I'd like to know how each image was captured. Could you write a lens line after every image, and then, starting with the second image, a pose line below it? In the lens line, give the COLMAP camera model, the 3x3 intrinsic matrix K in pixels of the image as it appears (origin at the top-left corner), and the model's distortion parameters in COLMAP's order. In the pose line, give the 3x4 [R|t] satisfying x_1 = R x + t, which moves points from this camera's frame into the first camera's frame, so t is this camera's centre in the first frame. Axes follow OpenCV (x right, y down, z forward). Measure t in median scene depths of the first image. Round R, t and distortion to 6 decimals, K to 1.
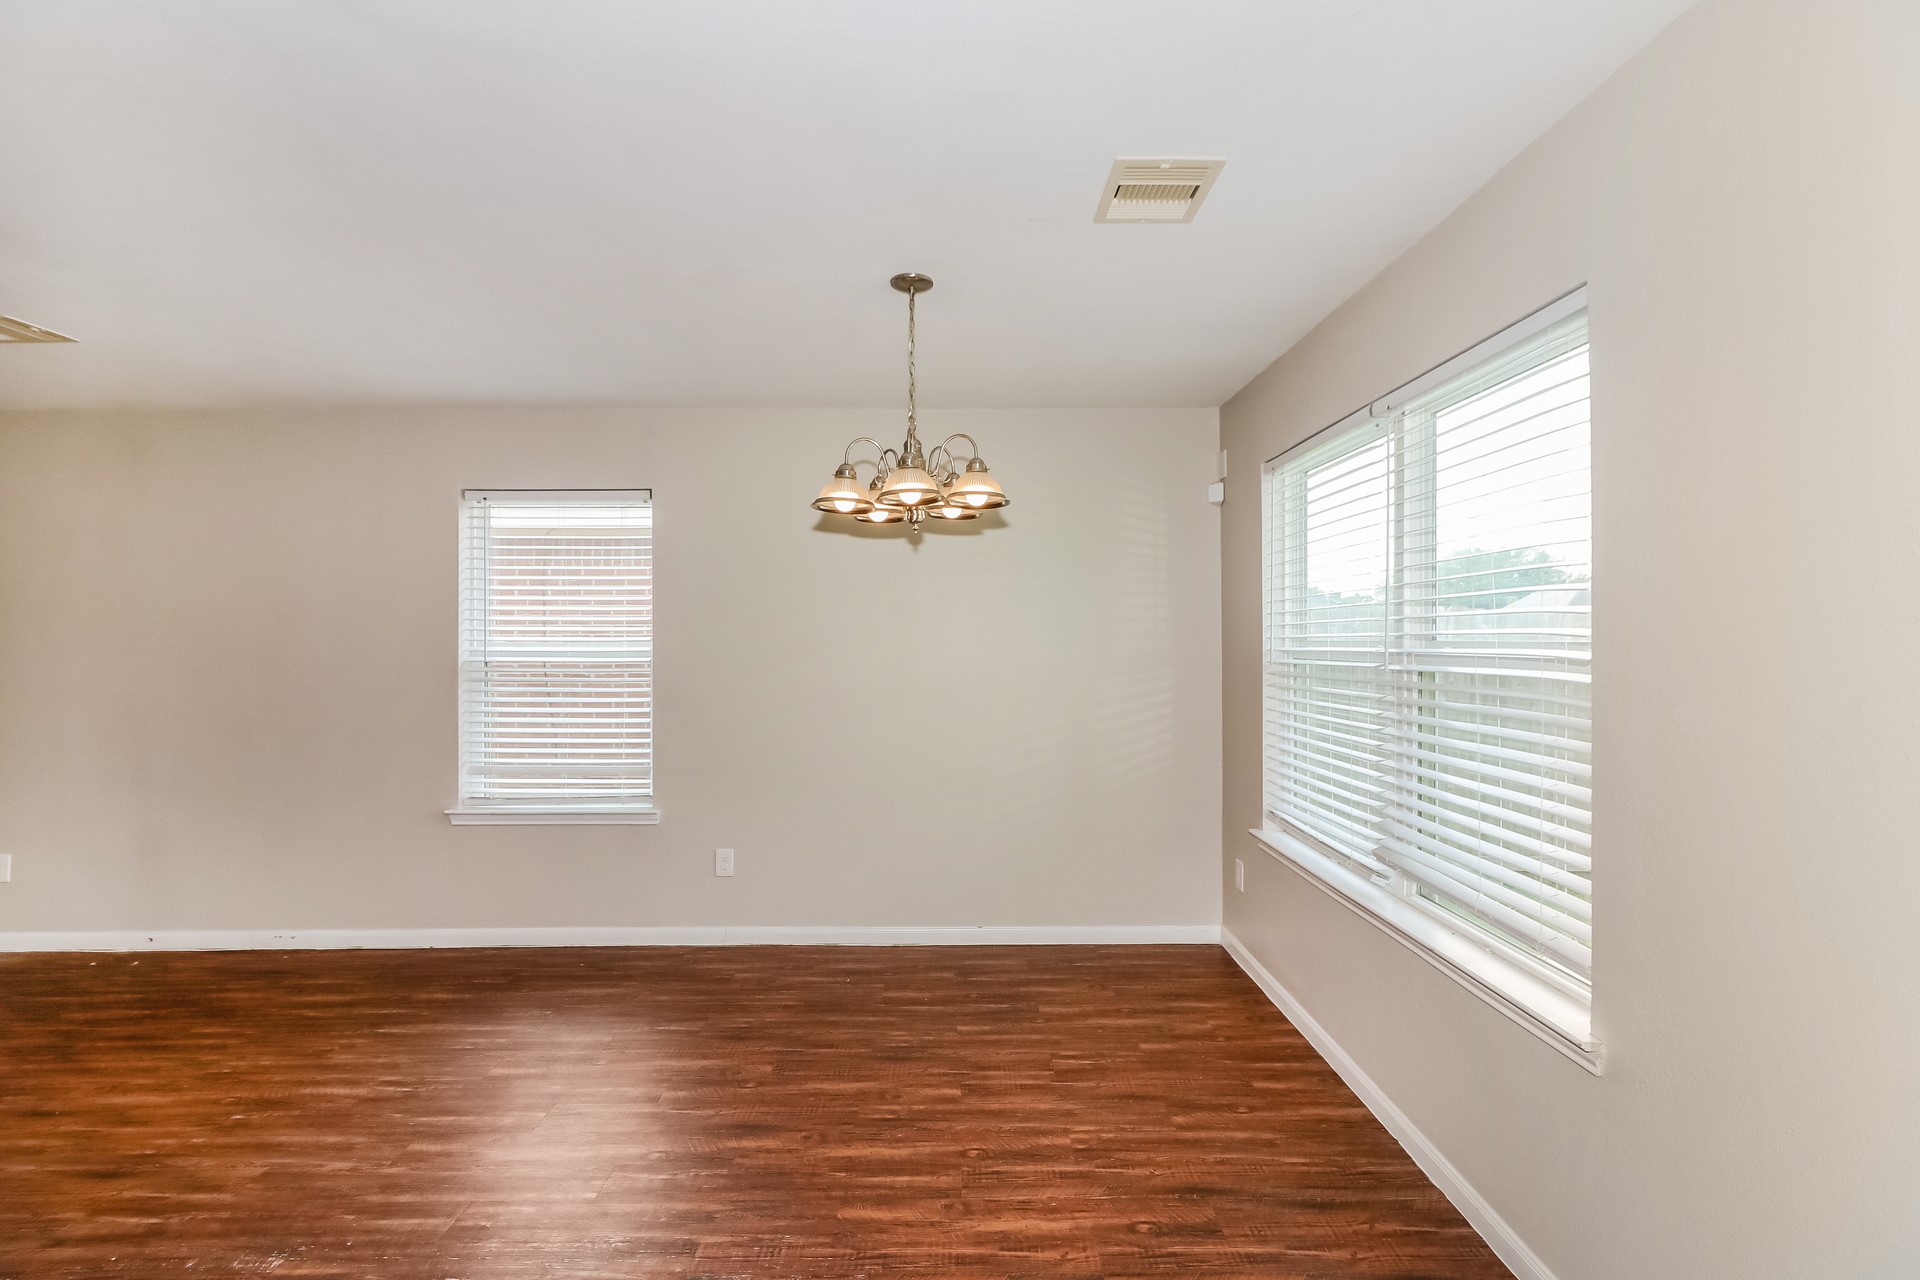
lens RADIAL K [[893.6, 0, 955.3], [0, 893.6, 629.1], [0, 0, 1]] dist [-0.001745, -0.000587]
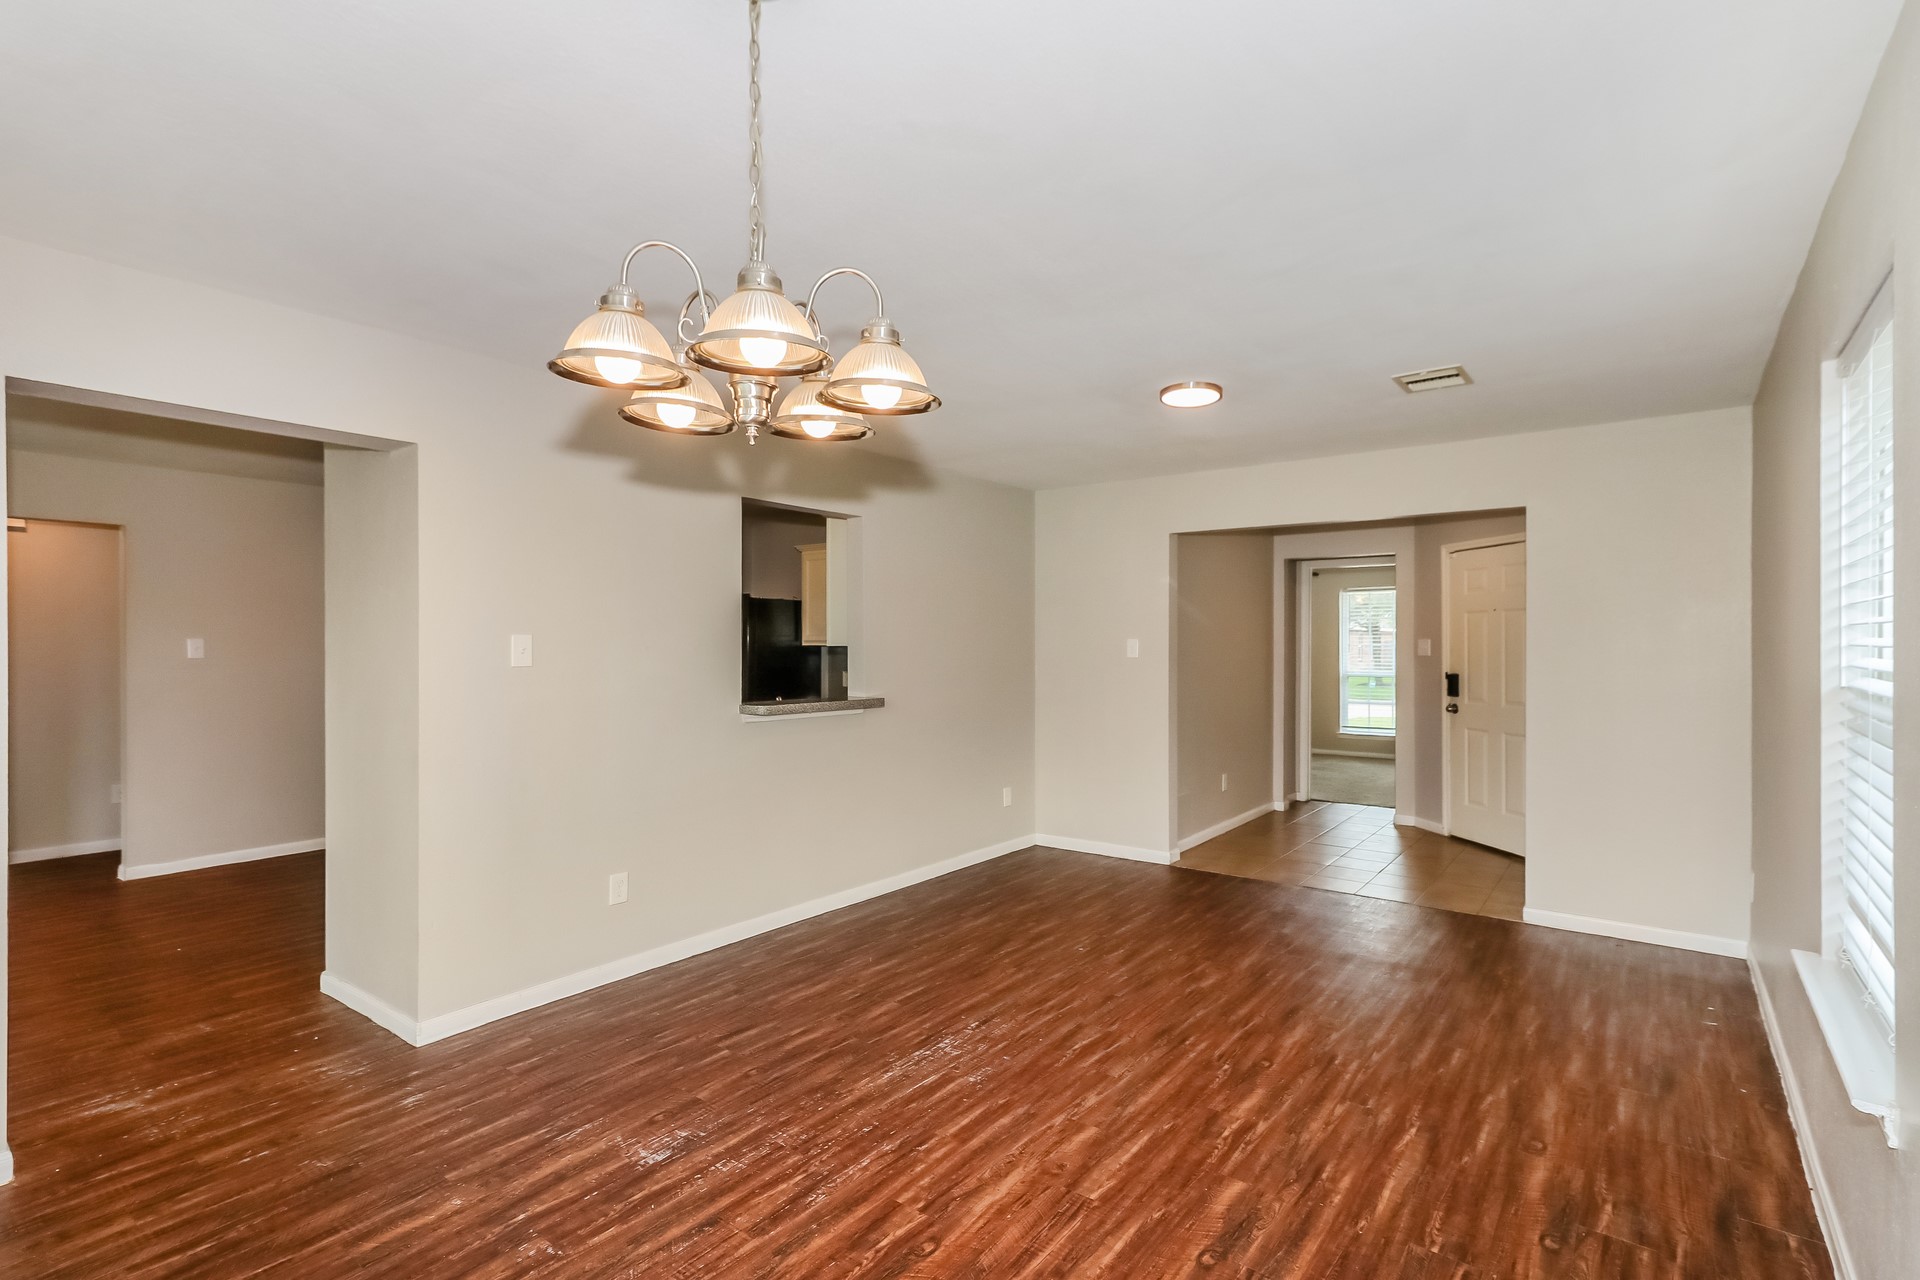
lens RADIAL K [[912.6, 0, 965.5], [0, 912.6, 638.0], [0, 0, 1]] dist [0.015860, -0.000616]
pose [[-0.609311, -0.002954, -0.792926, 0.243341], [0.008869, 0.999905, -0.010540, 0.014782], [0.792882, -0.013455, -0.609227, 1.145864]]
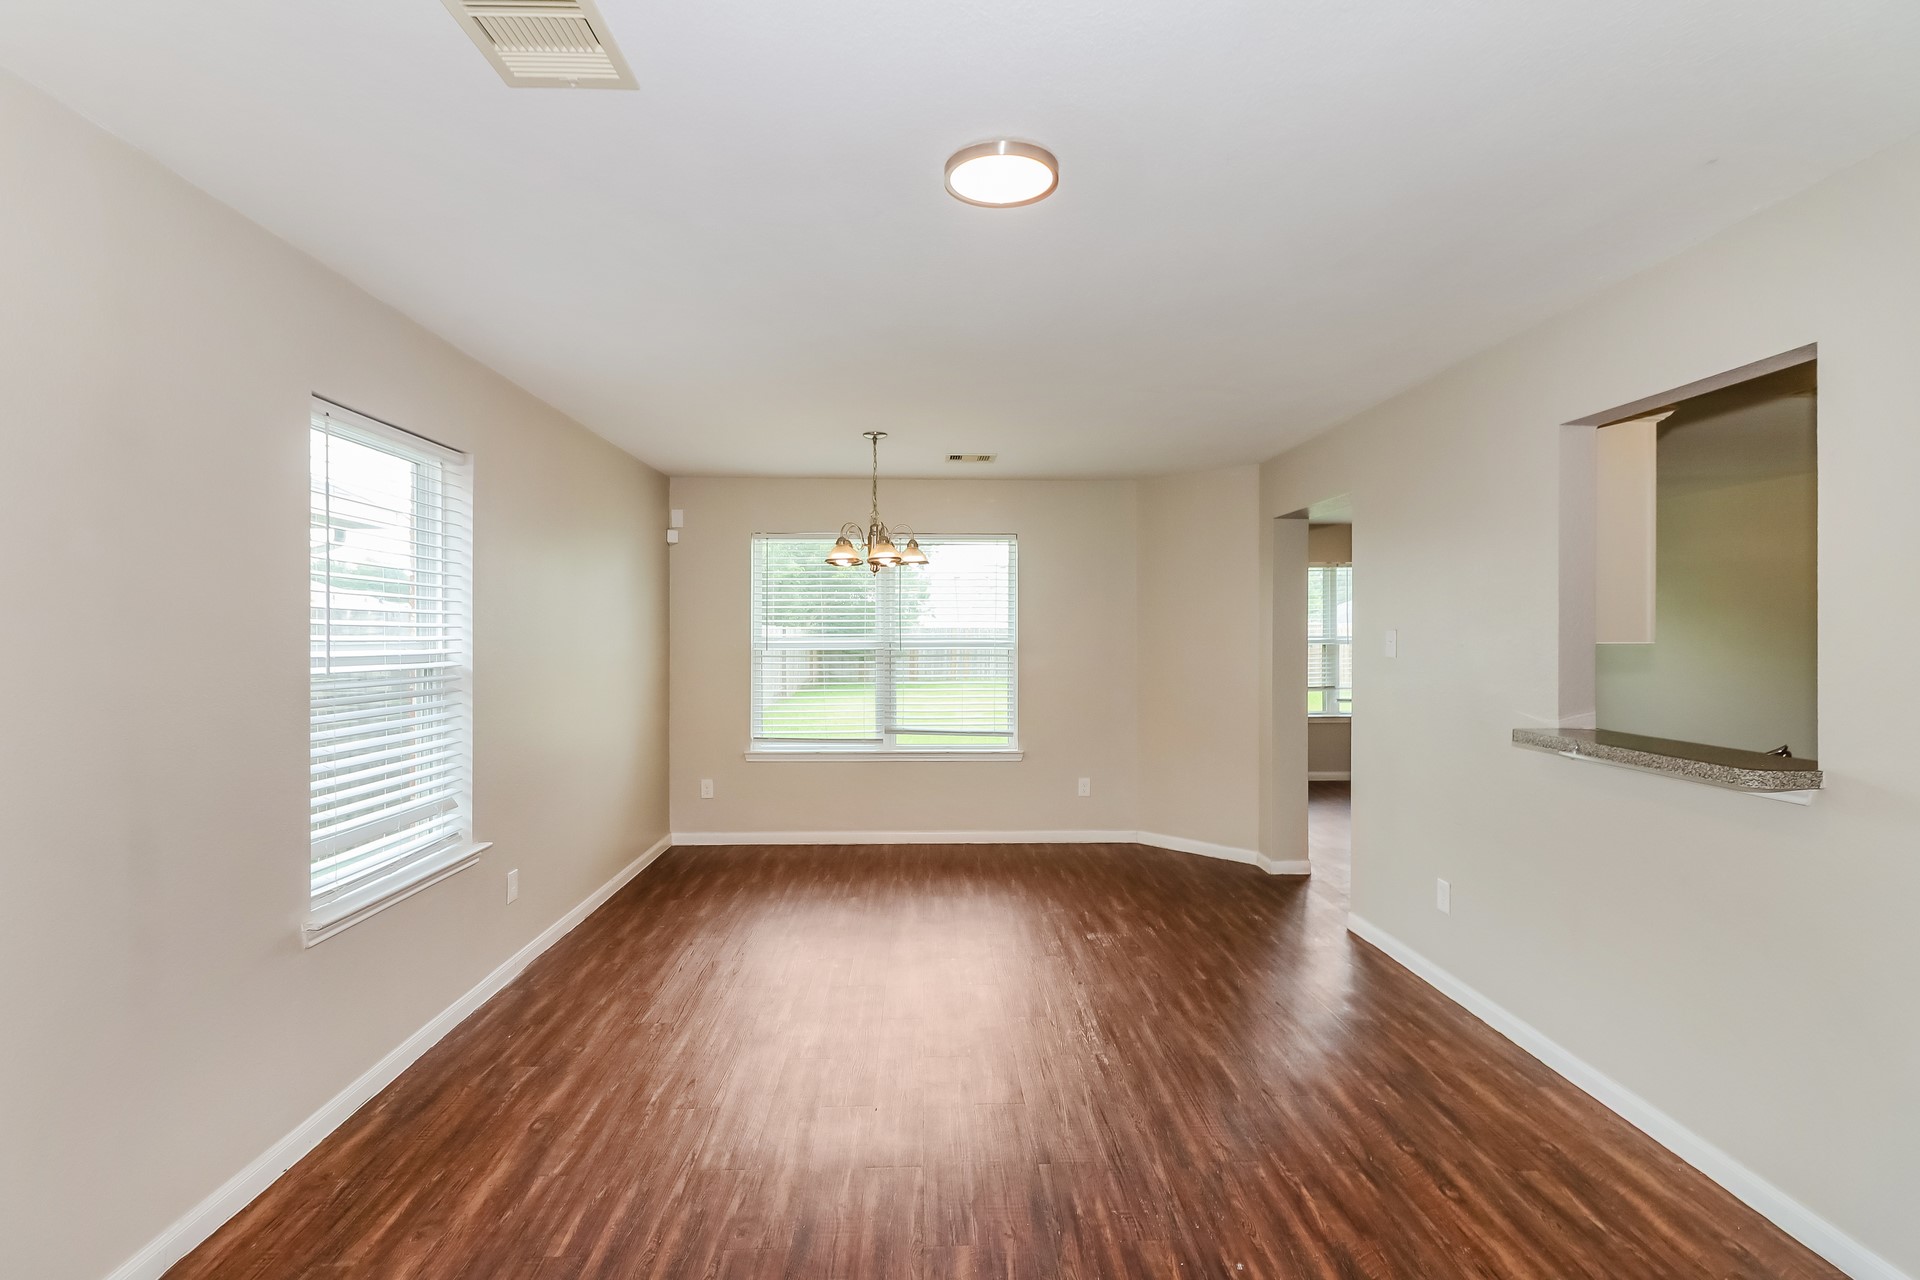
lens RADIAL K [[912.6, 0, 965.5], [0, 912.6, 638.0], [0, 0, 1]] dist [0.015860, -0.000616]
pose [[-0.030962, -0.002892, 0.999516, -1.468770], [-0.009152, 0.999955, 0.002610, 0.006028], [-0.999479, -0.009067, -0.030987, 0.707127]]
